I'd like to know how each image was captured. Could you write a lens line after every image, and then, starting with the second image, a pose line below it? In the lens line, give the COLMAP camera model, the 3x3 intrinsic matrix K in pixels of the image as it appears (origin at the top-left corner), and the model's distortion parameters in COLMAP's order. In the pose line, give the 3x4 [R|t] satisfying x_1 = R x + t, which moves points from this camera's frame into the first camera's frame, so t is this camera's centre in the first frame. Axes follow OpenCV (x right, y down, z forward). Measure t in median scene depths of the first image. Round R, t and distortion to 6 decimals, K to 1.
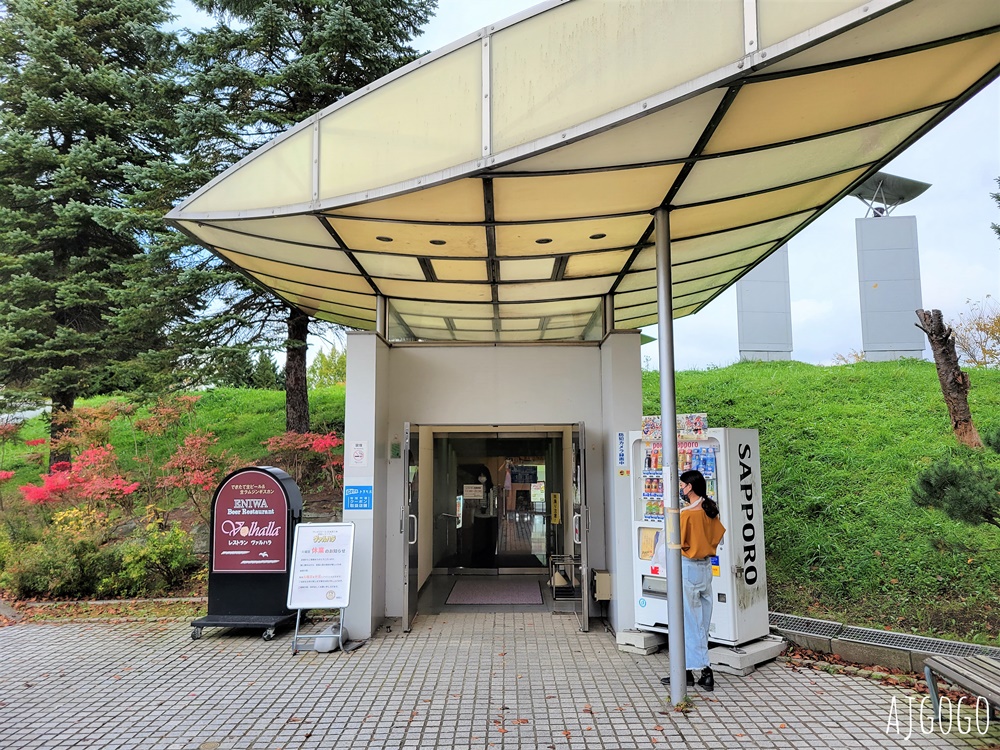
lens RADIAL K [[772.9, 0, 499.0], [0, 772.9, 374.3], [0, 0, 1]] dist [0.024381, -0.029709]
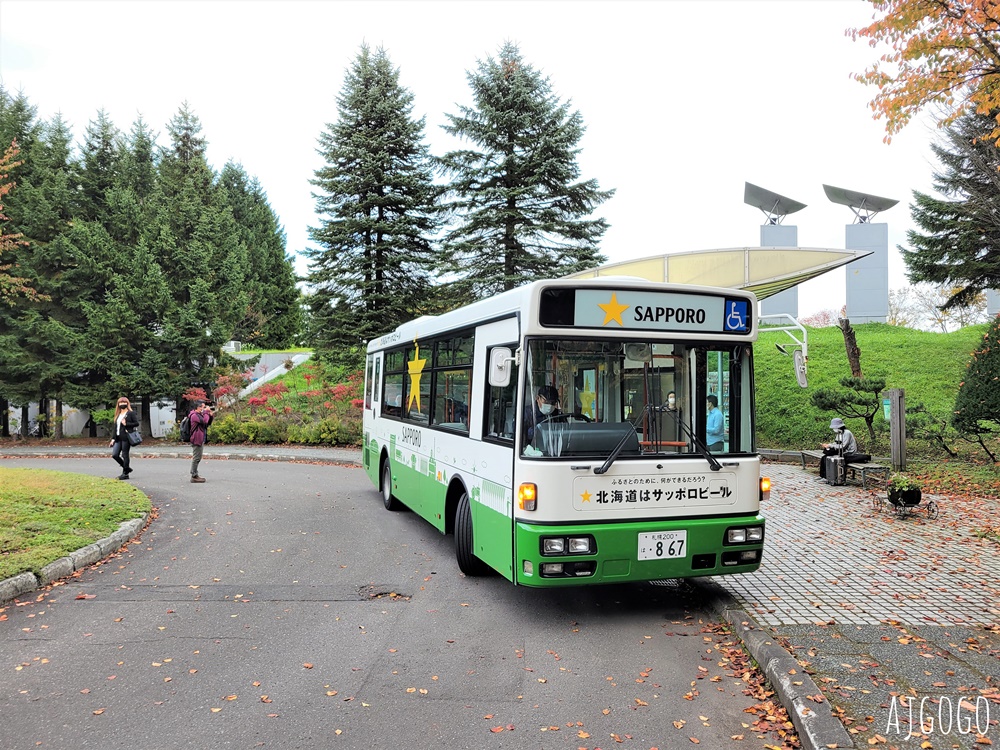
lens RADIAL K [[772.9, 0, 501.6], [0, 772.9, 376.6], [0, 0, 1]] dist [0.024381, -0.029709]
pose [[0.999234, 0.002717, -0.039034, -0.285649], [0.000807, 0.995943, 0.089981, -0.114652], [0.039120, -0.089943, 0.995178, -1.131369]]
